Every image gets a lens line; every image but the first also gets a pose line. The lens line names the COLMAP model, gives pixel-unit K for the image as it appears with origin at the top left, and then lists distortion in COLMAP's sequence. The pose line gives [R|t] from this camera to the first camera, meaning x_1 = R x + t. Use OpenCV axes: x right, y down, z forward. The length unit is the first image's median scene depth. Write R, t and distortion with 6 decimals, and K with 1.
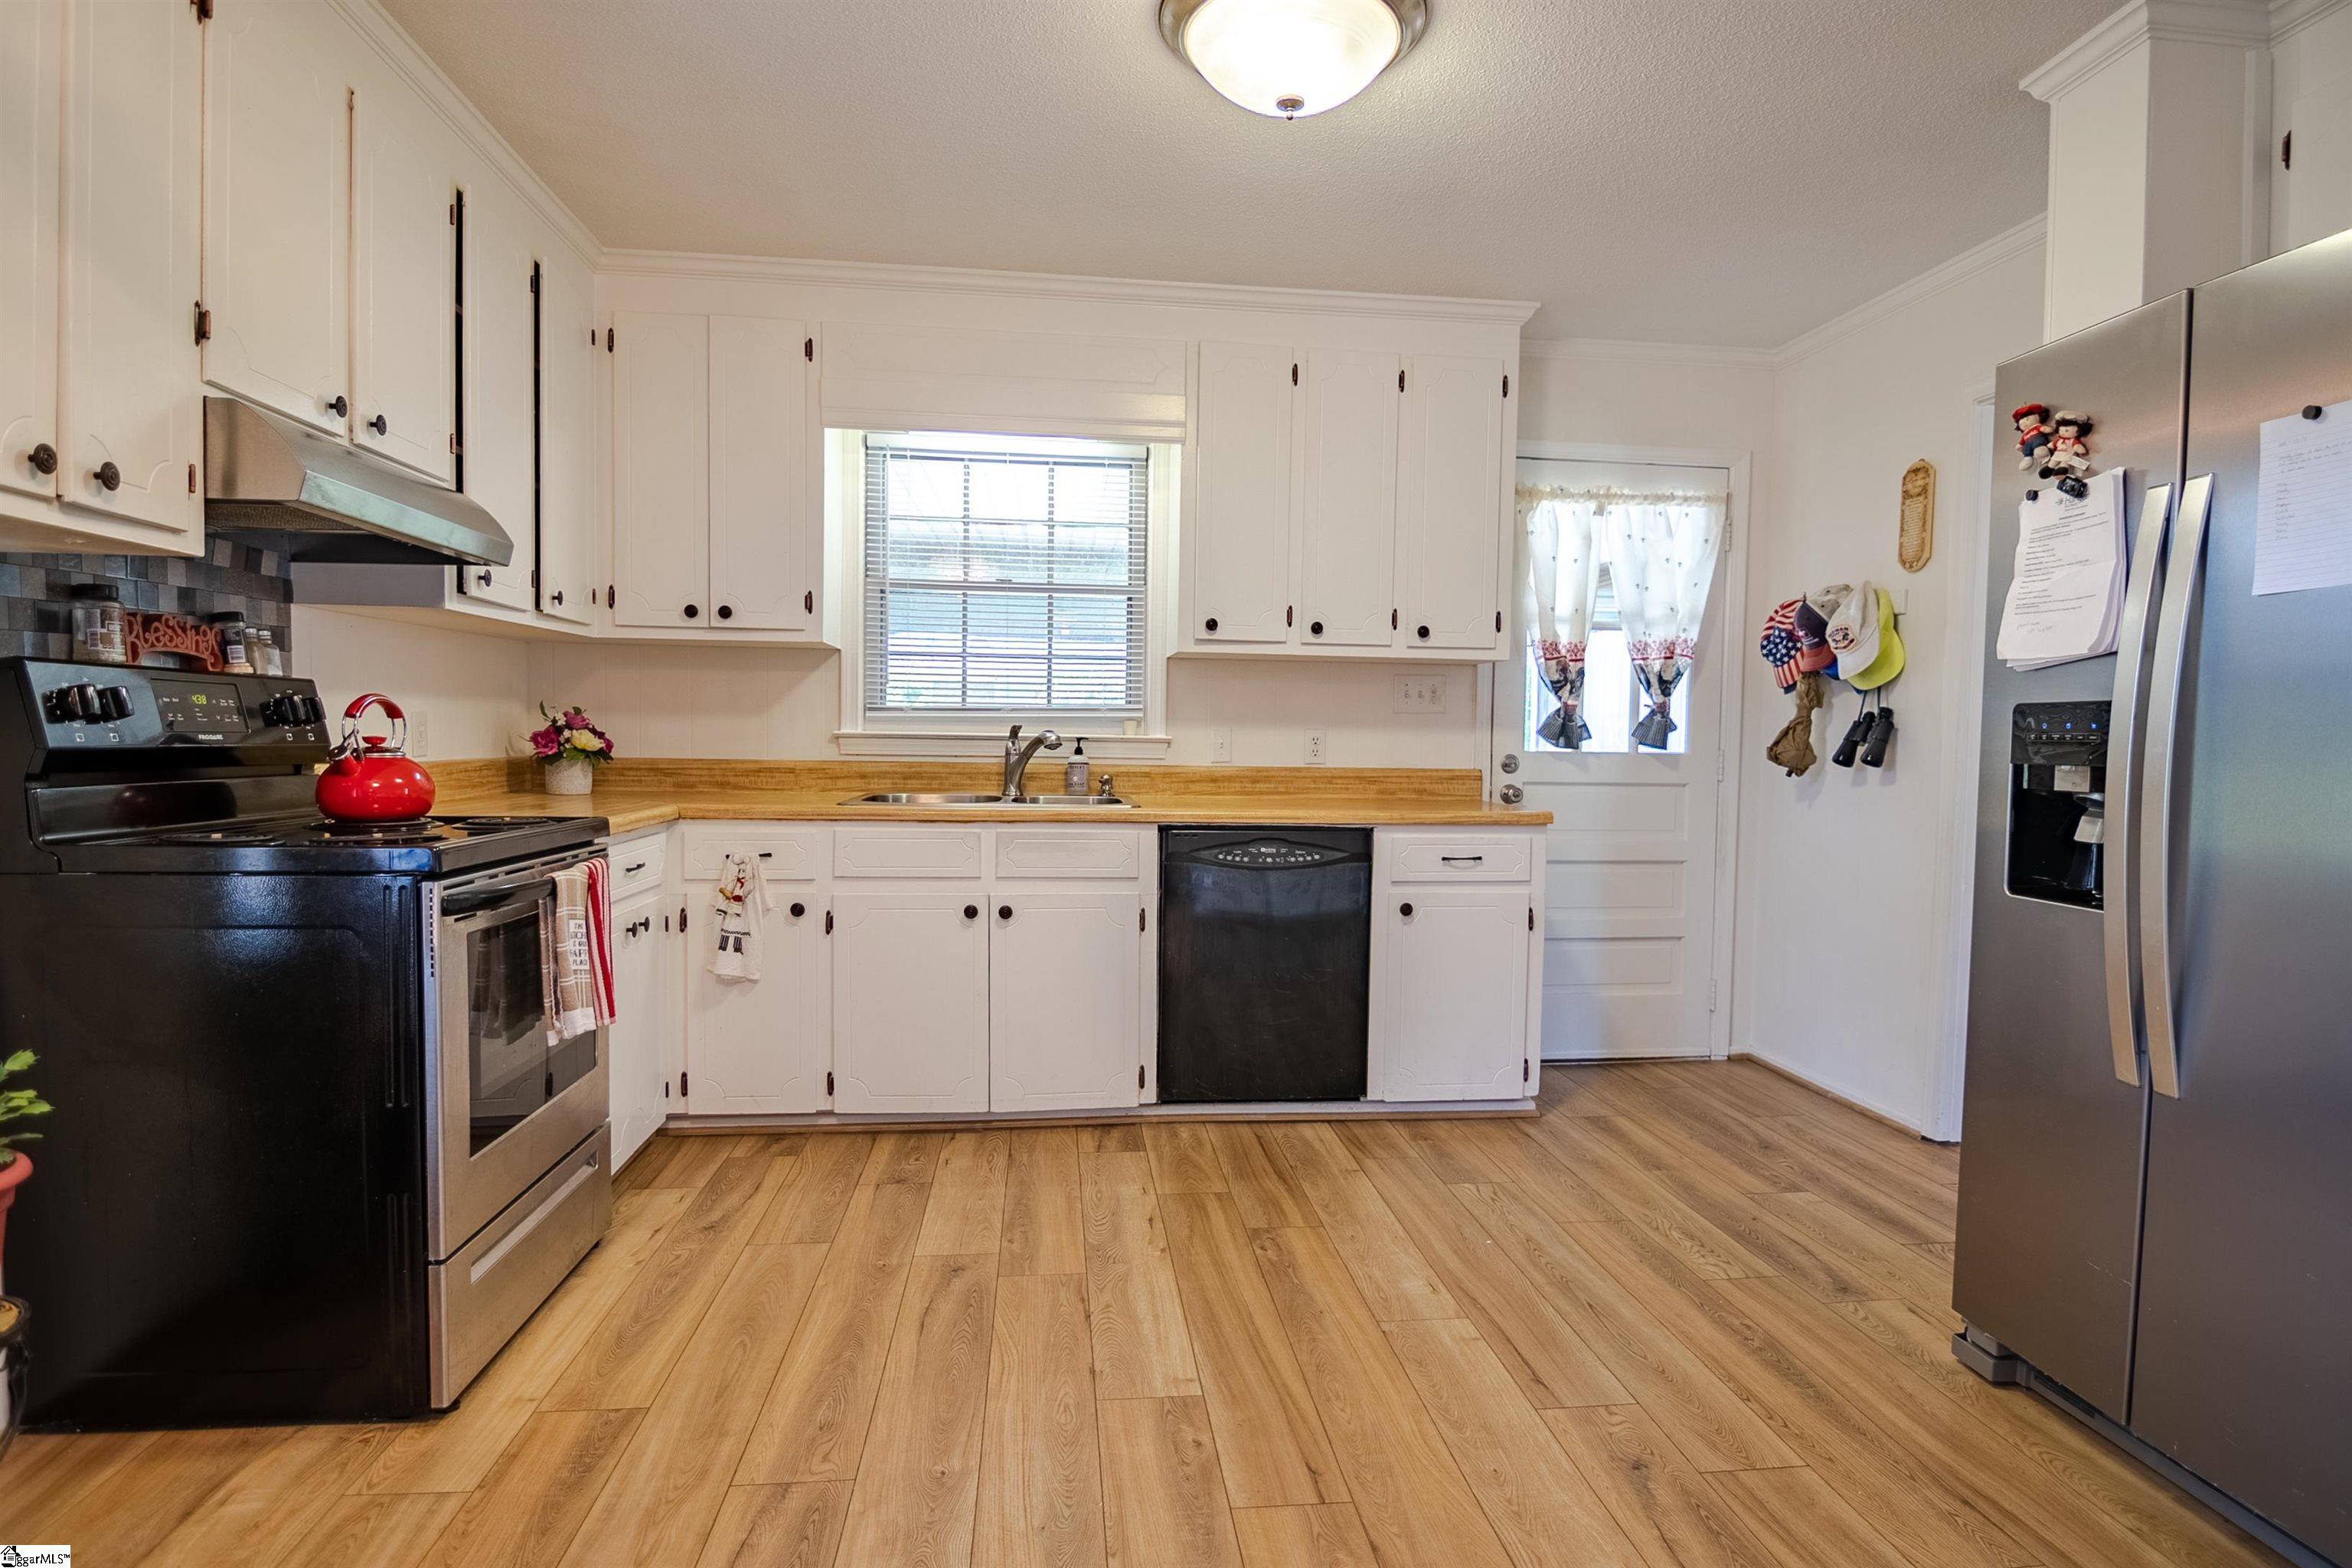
lens RADIAL K [[1207.1, 0, 1182.7], [0, 1207.1, 787.0], [0, 0, 1]] dist [-0.006894, -0.002235]
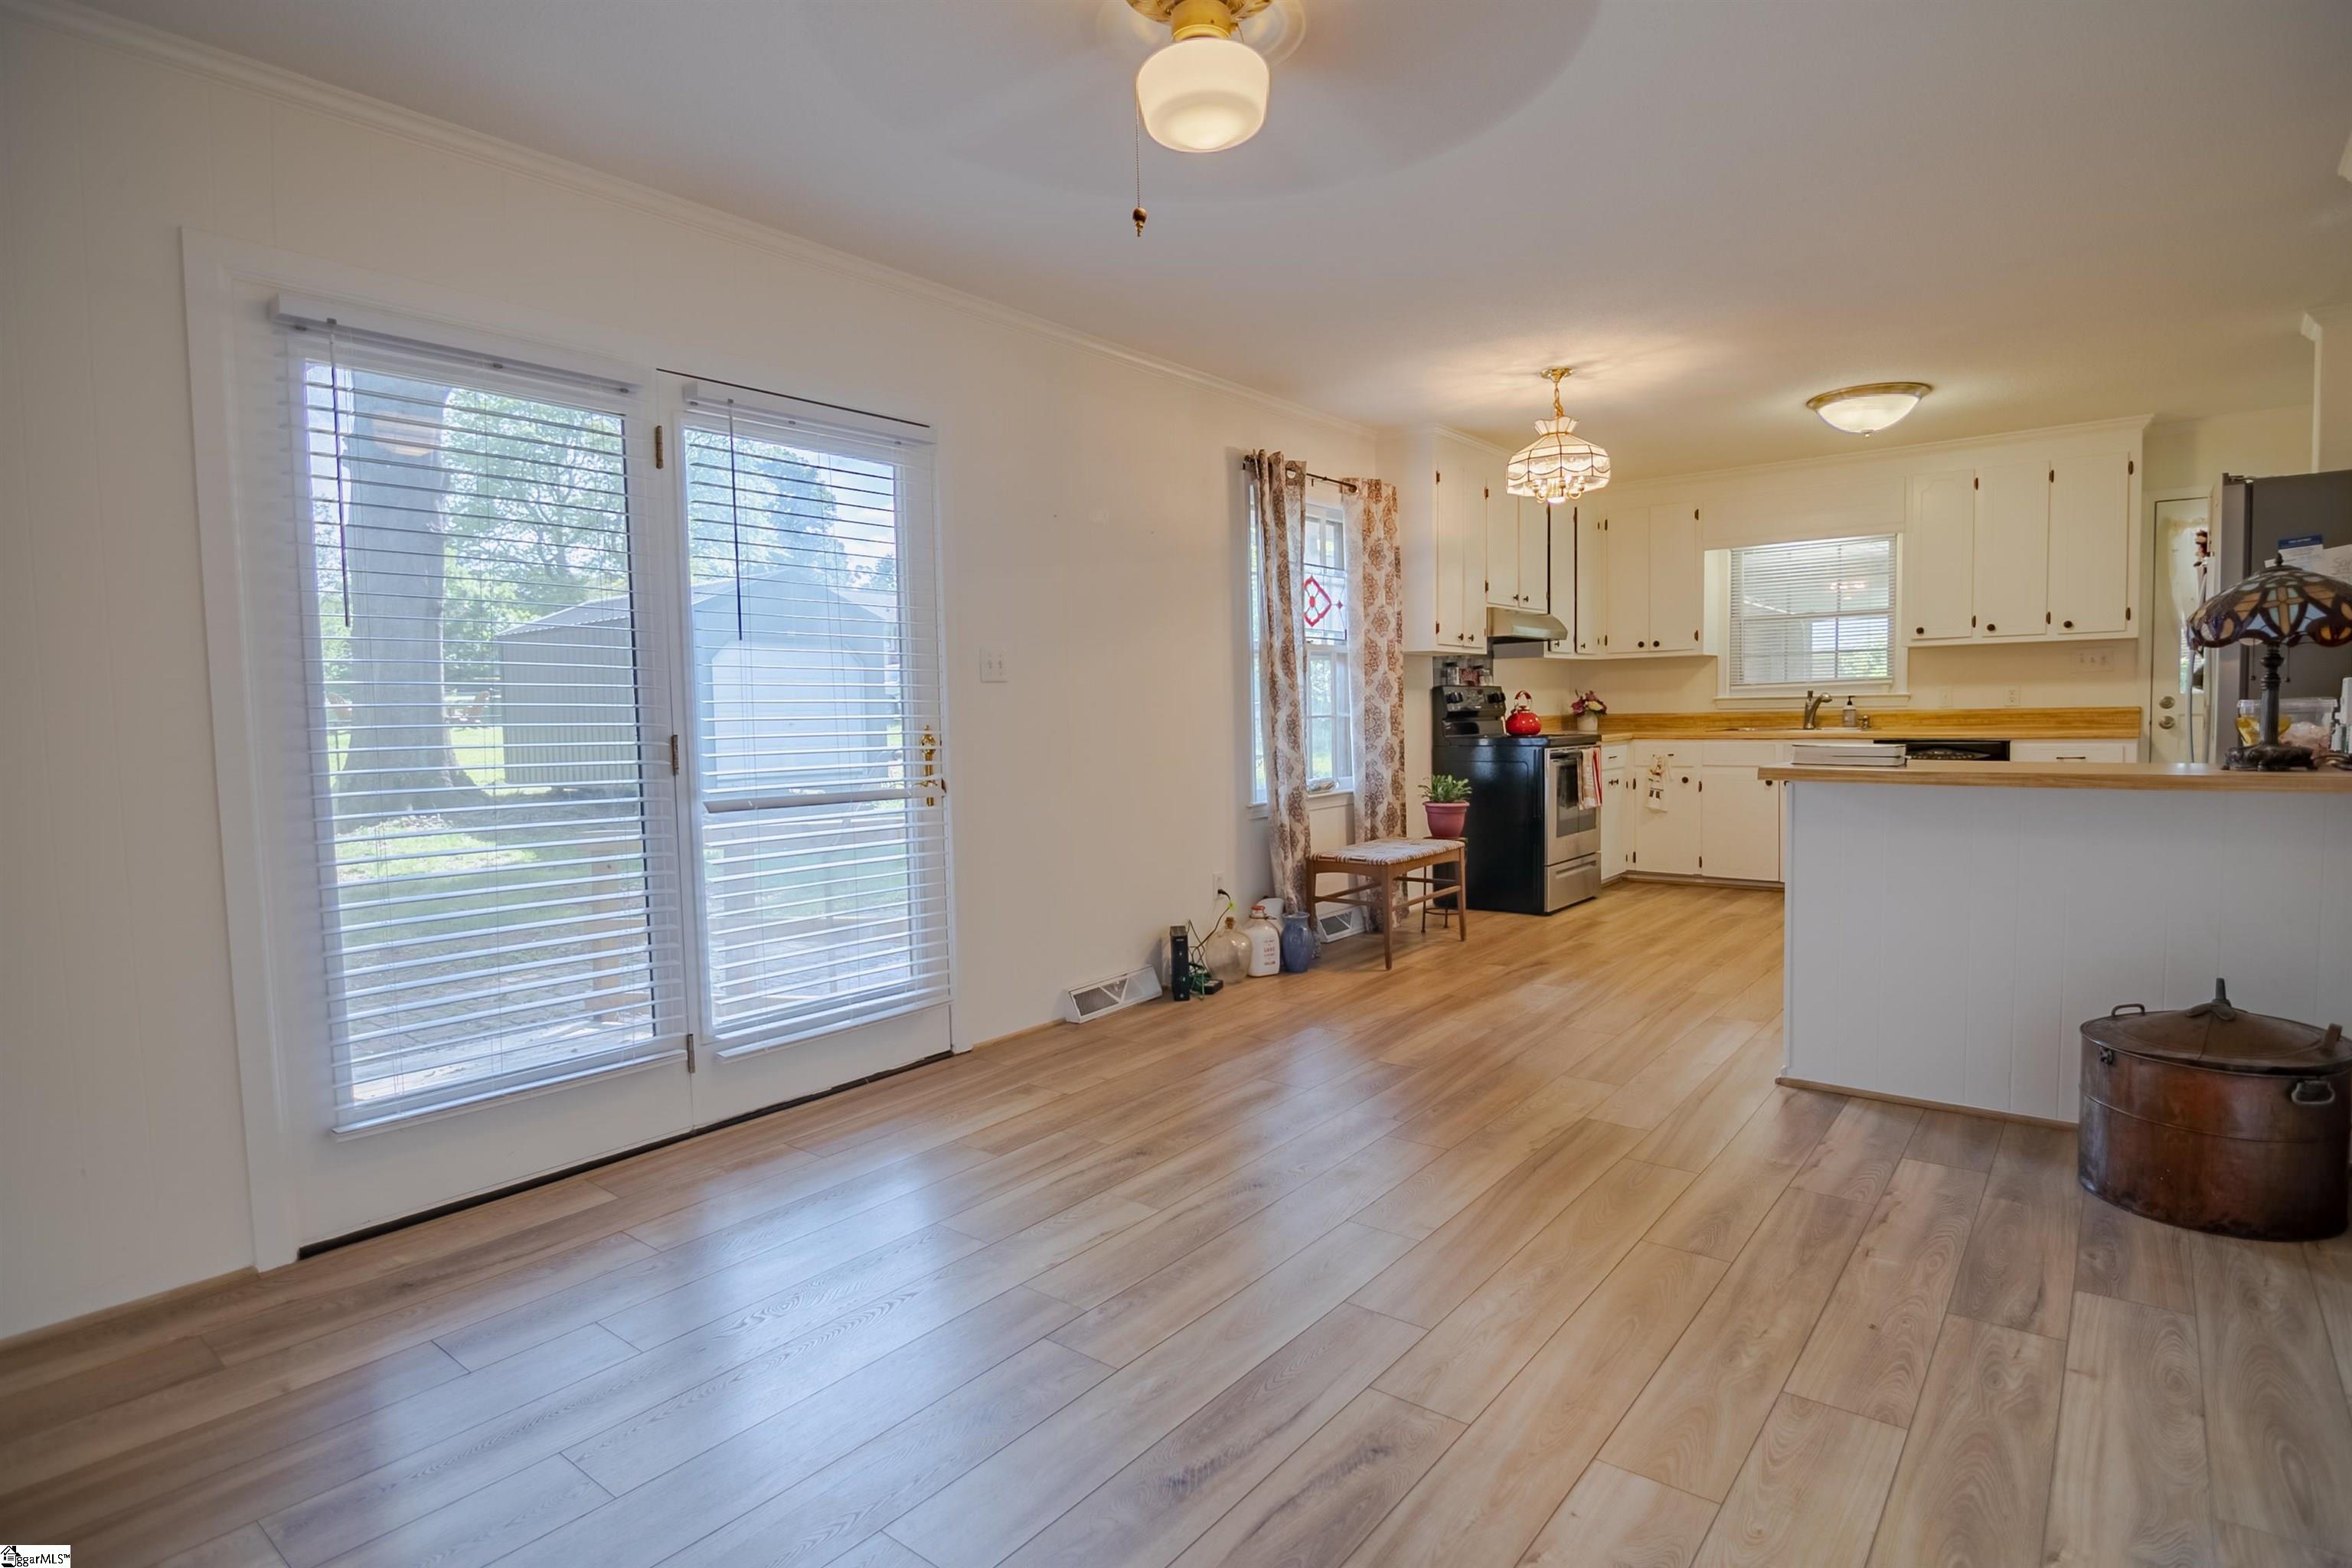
lens RADIAL K [[1207.1, 0, 1180.5], [0, 1207.1, 788.5], [0, 0, 1]] dist [-0.006894, -0.002235]
pose [[0.698409, 0.016050, -0.715519, 0.607695], [0.002294, 0.999693, 0.024664, 0.061399], [0.715695, -0.018867, 0.698158, -1.185616]]
